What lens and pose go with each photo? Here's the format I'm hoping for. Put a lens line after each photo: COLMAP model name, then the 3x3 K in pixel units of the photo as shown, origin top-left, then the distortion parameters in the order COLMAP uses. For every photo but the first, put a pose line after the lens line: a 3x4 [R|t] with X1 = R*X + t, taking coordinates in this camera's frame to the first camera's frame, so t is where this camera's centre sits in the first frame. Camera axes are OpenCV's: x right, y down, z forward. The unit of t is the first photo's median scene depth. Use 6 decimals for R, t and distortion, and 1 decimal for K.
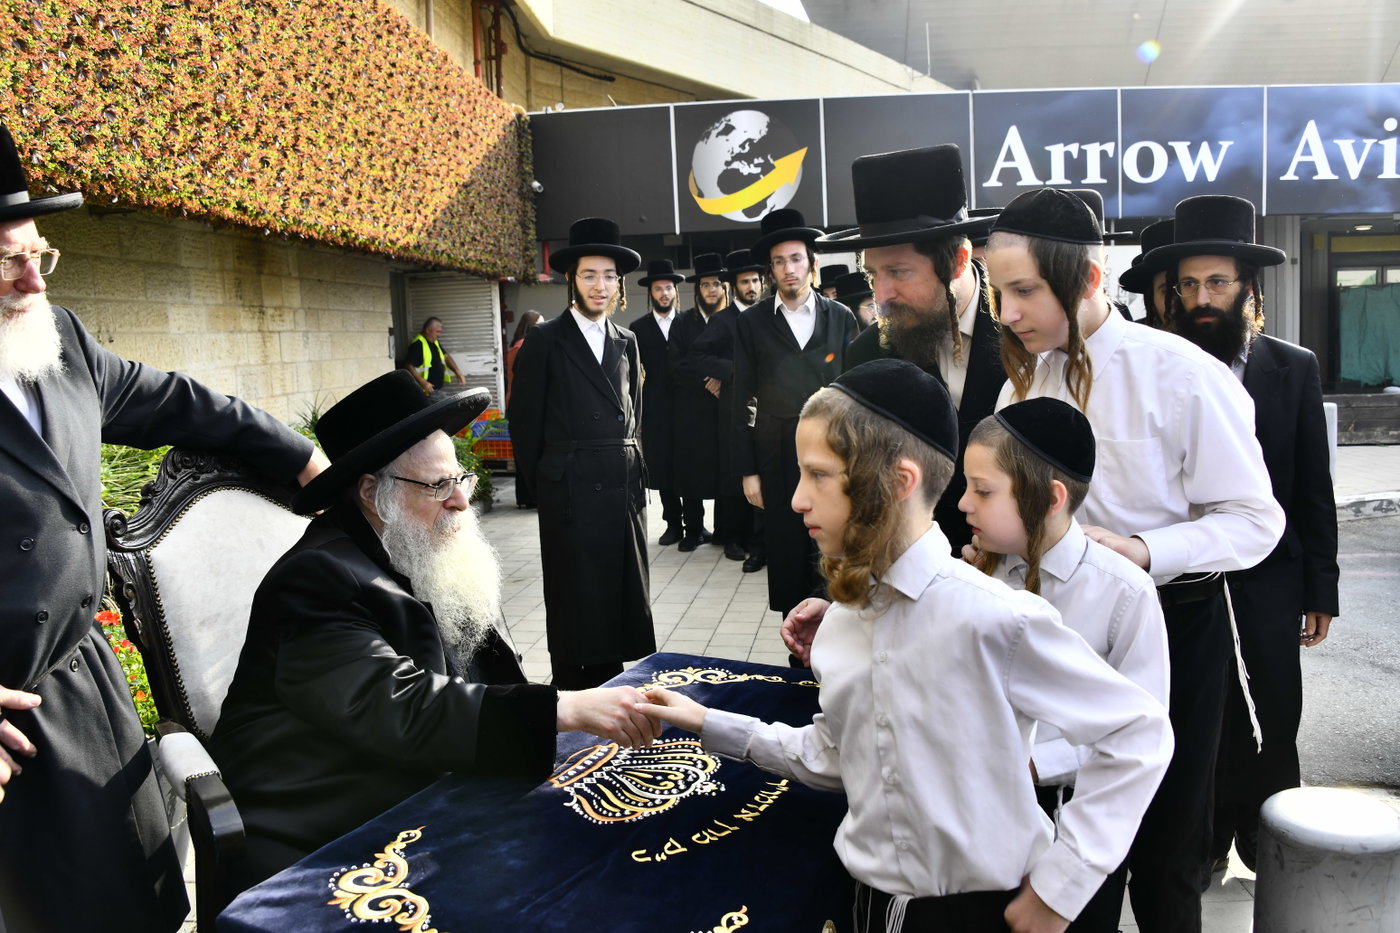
lens RADIAL K [[1095.1, 0, 700.0], [0, 1095.1, 466.5], [0, 0, 1]] dist [-0.153236, 0.082369]
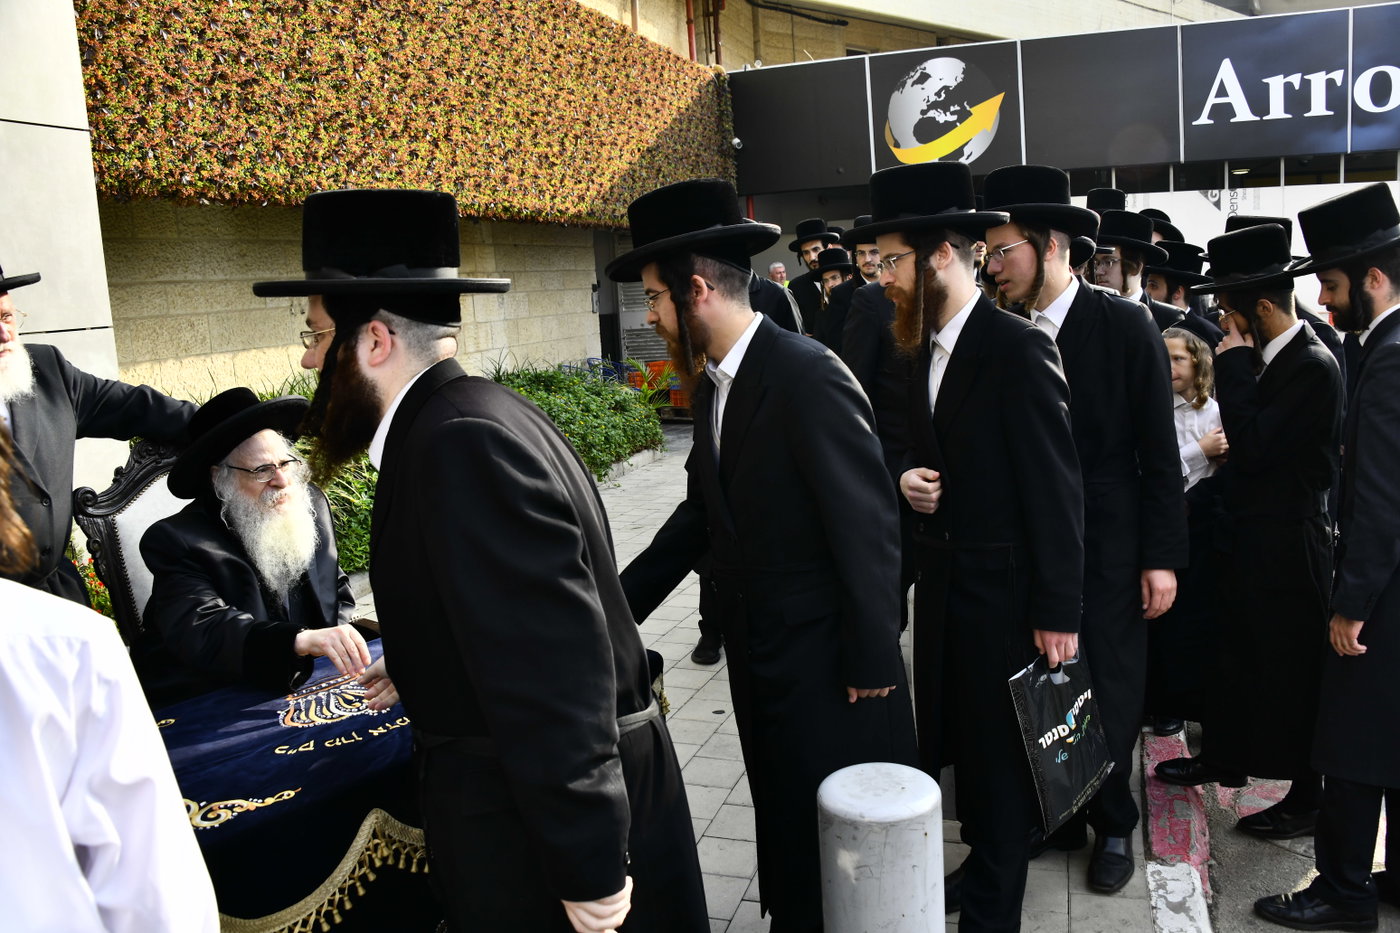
lens RADIAL K [[1095.1, 0, 700.0], [0, 1095.1, 466.5], [0, 0, 1]] dist [-0.153236, 0.082369]
pose [[0.966396, 0.021374, -0.256167, 0.157027], [-0.006733, 0.998300, 0.057893, -0.019196], [0.256969, -0.054223, 0.964897, -0.038542]]
